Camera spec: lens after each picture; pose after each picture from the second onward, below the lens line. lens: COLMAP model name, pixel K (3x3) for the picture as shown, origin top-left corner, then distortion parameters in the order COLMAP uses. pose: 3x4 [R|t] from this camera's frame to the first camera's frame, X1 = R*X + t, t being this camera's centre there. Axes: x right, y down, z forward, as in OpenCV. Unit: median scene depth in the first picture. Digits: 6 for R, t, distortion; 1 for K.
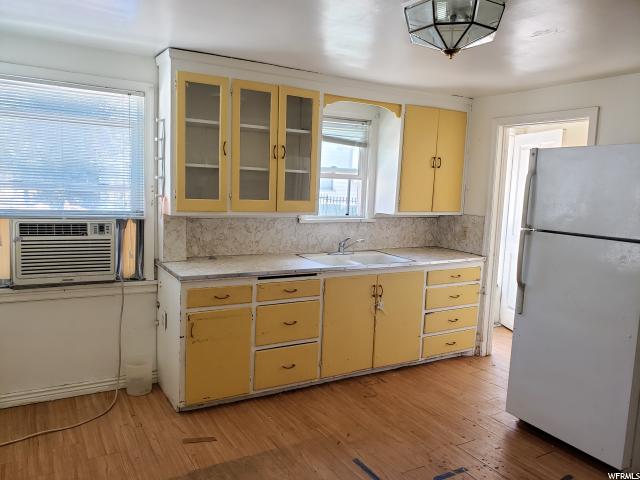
lens RADIAL K [[493.7, 0, 320.0], [0, 493.7, 240.0], [0, 0, 1]] dist [-0.003293, -0.002276]
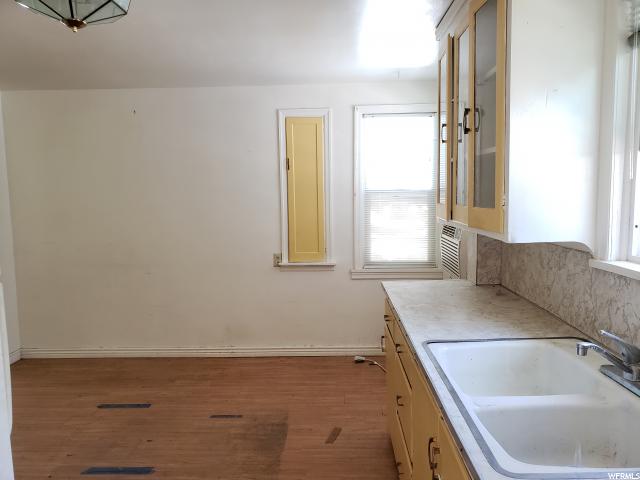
lens RADIAL K [[493.7, 0, 320.0], [0, 493.7, 240.0], [0, 0, 1]] dist [-0.003293, -0.002276]
pose [[-0.536359, 0.054464, -0.842231, 0.608724], [-0.106428, 0.985585, 0.131511, -0.122818], [0.837253, 0.160174, -0.522831, 1.449986]]
